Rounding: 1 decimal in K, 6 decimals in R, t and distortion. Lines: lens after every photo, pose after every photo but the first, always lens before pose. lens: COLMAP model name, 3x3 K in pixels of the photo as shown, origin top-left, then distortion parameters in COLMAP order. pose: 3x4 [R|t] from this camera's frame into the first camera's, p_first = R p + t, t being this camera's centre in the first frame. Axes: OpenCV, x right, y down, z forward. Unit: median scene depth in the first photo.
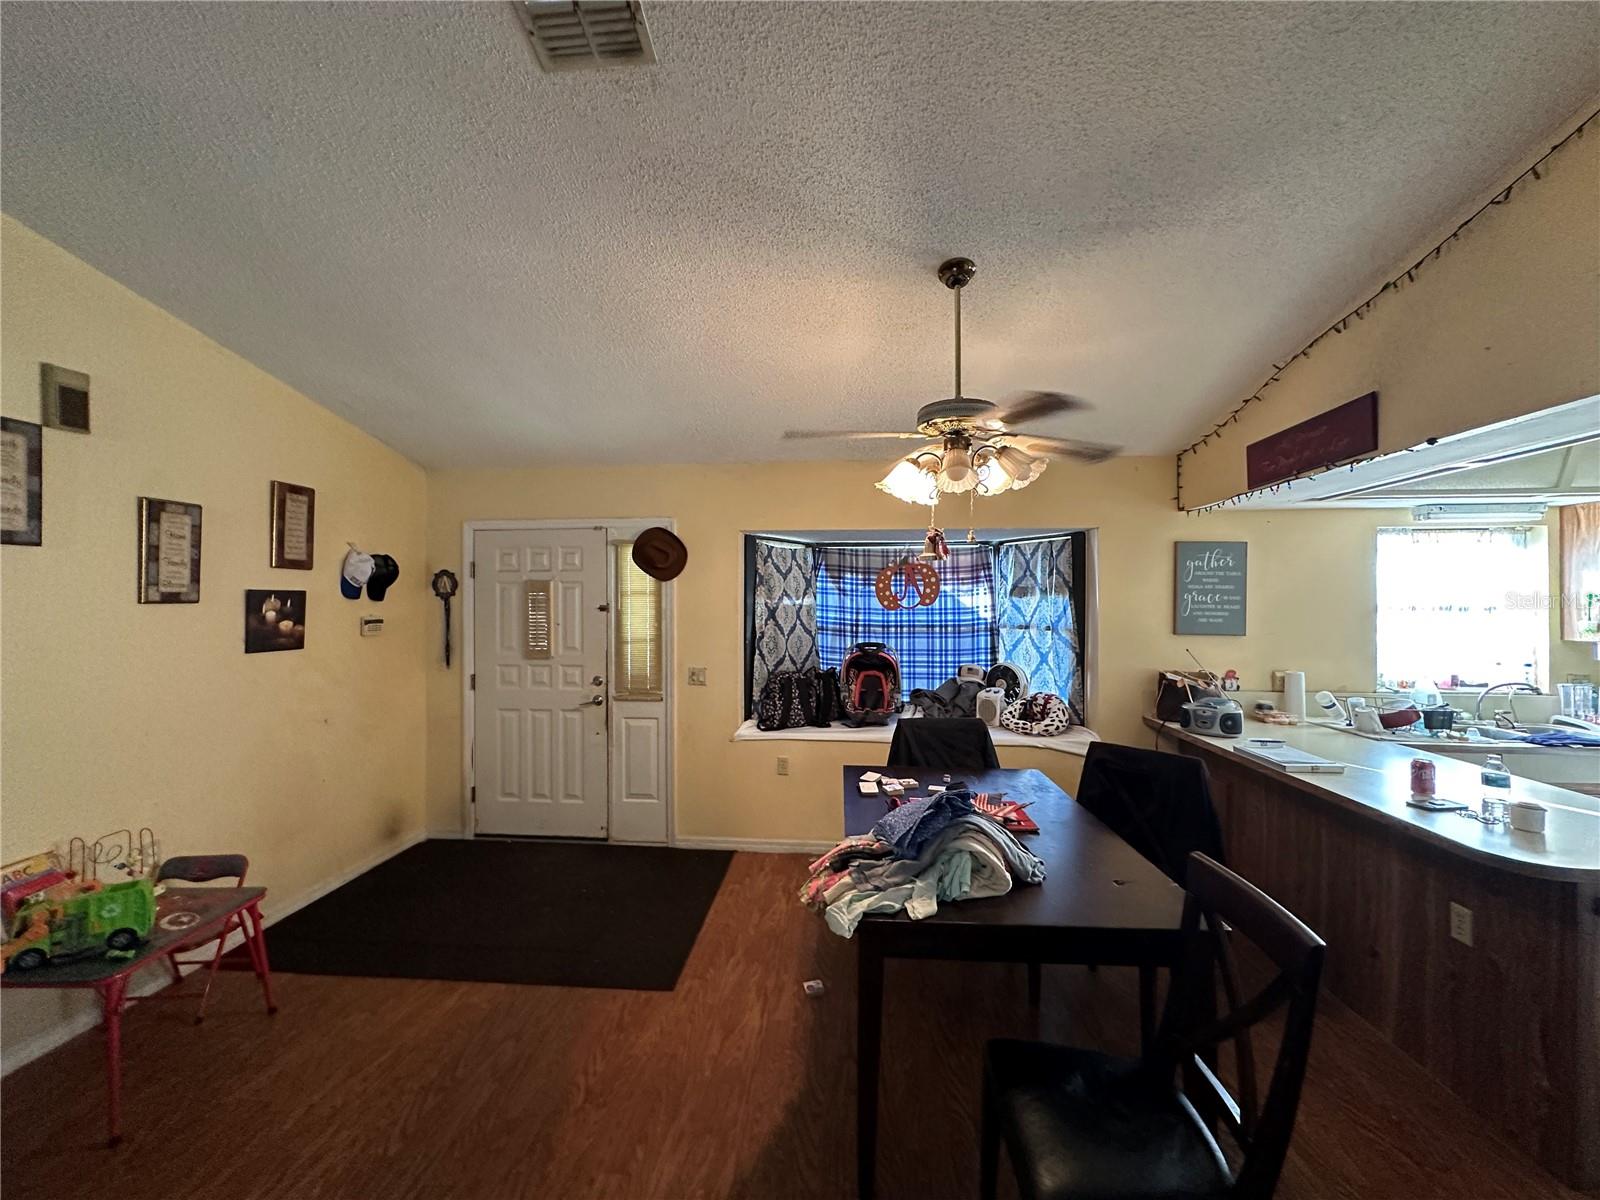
lens RADIAL K [[635.0, 0, 793.1], [0, 635.0, 600.2], [0, 0, 1]] dist [-0.002176, -0.000245]
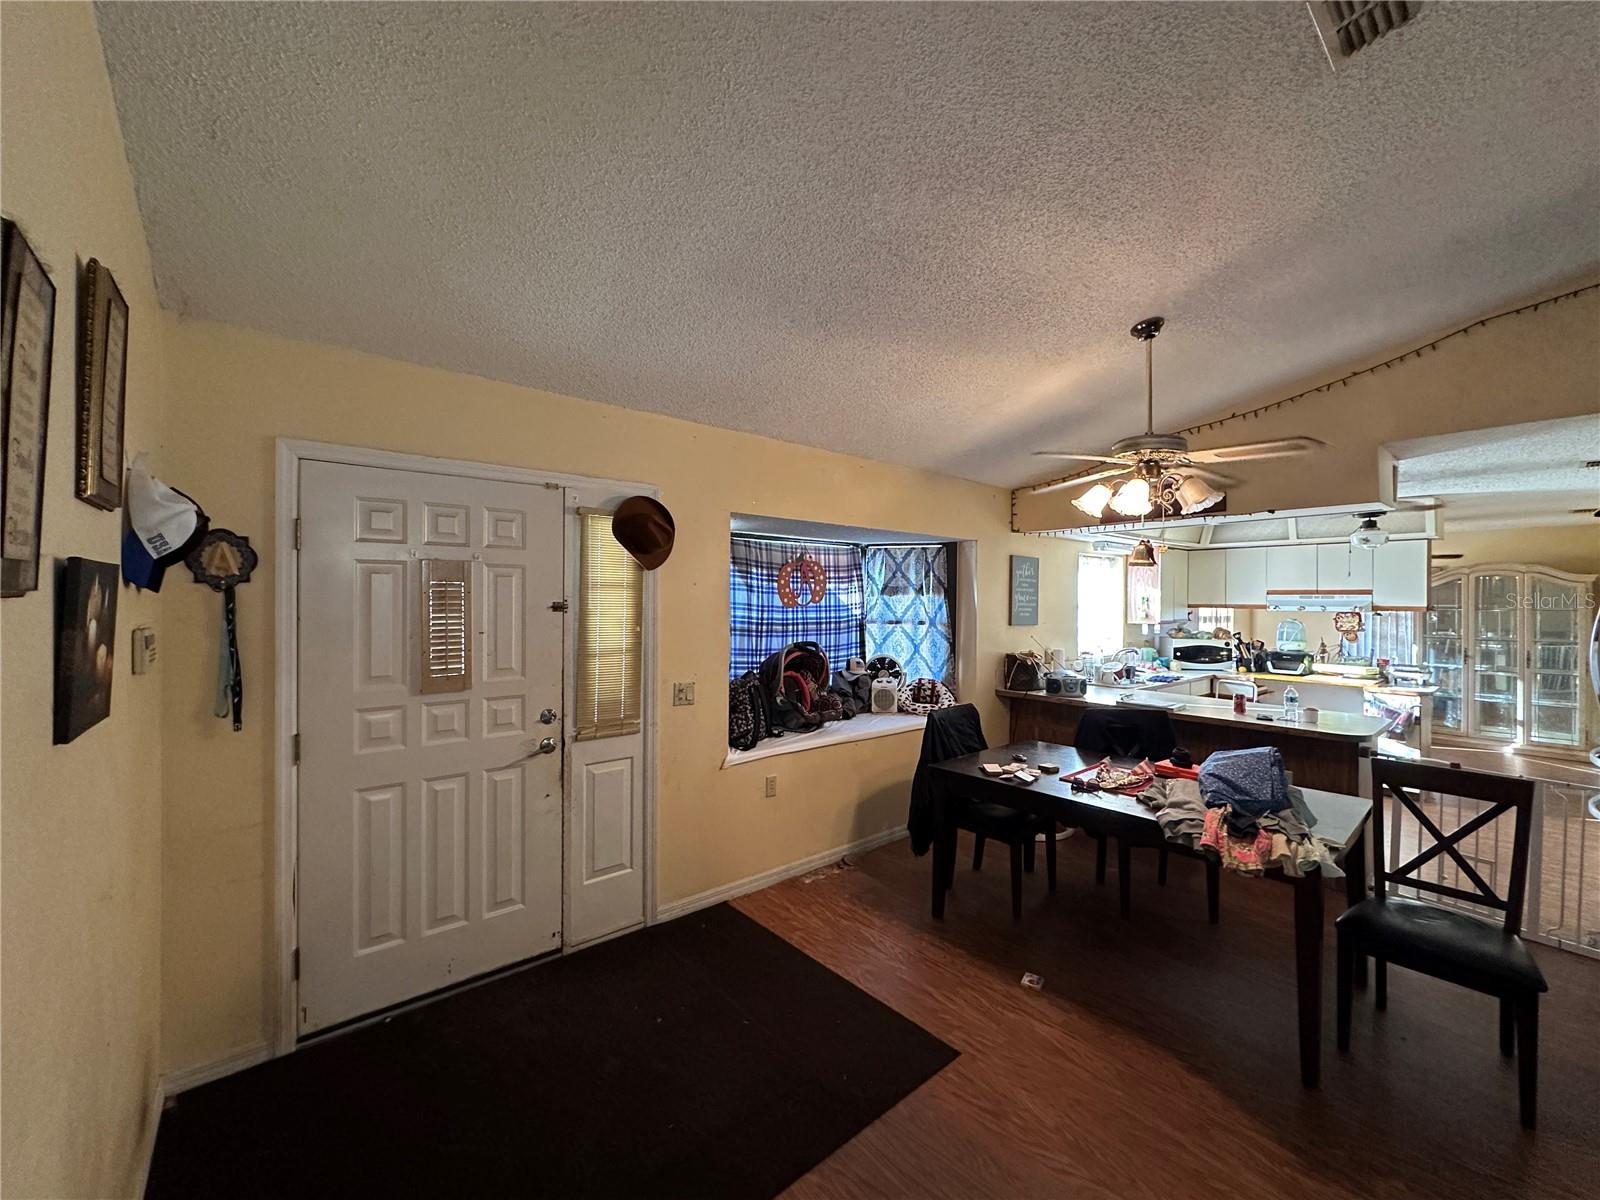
lens RADIAL K [[635.0, 0, 804.6], [0, 635.0, 600.5], [0, 0, 1]] dist [-0.002176, -0.000245]
pose [[0.703824, 0.003620, 0.710366, -0.581631], [-0.008124, 0.999963, 0.002954, 0.001796], [-0.710328, -0.007849, 0.703827, 0.337983]]
